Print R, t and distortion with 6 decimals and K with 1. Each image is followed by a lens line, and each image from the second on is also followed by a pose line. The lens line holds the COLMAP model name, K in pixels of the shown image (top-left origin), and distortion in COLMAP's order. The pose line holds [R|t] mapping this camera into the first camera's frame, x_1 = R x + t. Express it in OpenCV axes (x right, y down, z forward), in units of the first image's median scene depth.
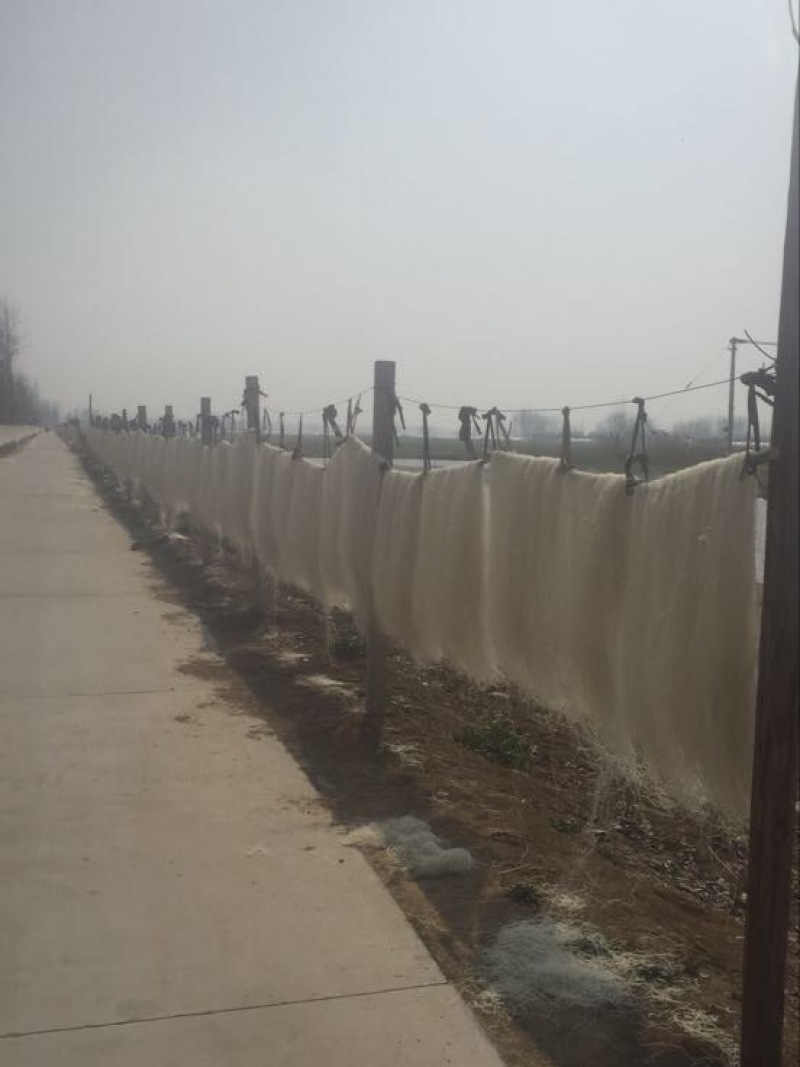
lens RADIAL K [[1349.8, 0, 404.3], [0, 1349.8, 547.4], [0, 0, 1]] dist [0.006605, 0.000807]
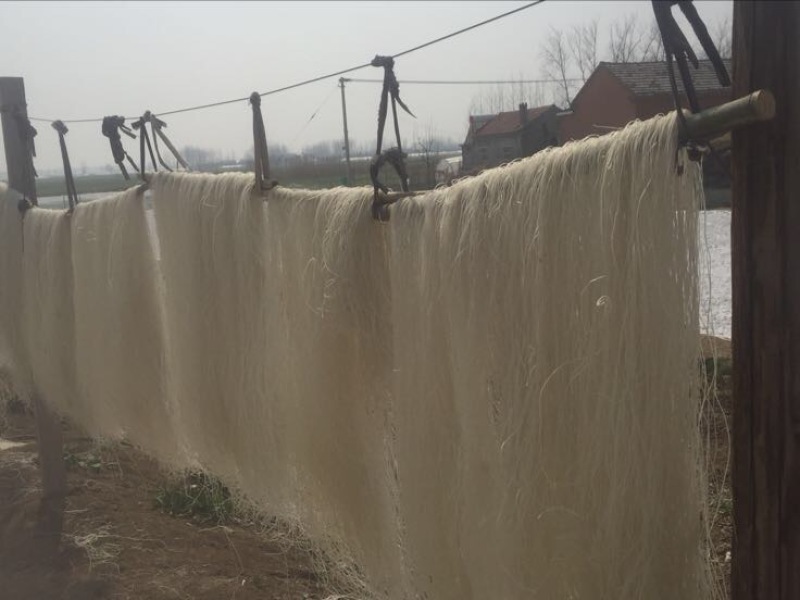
lens RADIAL K [[964.1, 0, 384.5], [0, 964.1, 301.9], [0, 0, 1]] dist [0.097942, -0.045076]
pose [[0.955722, -0.124389, 0.266690, 0.027004], [0.108424, 0.991359, 0.073834, -0.020080], [-0.273570, -0.041649, 0.960950, 0.340548]]
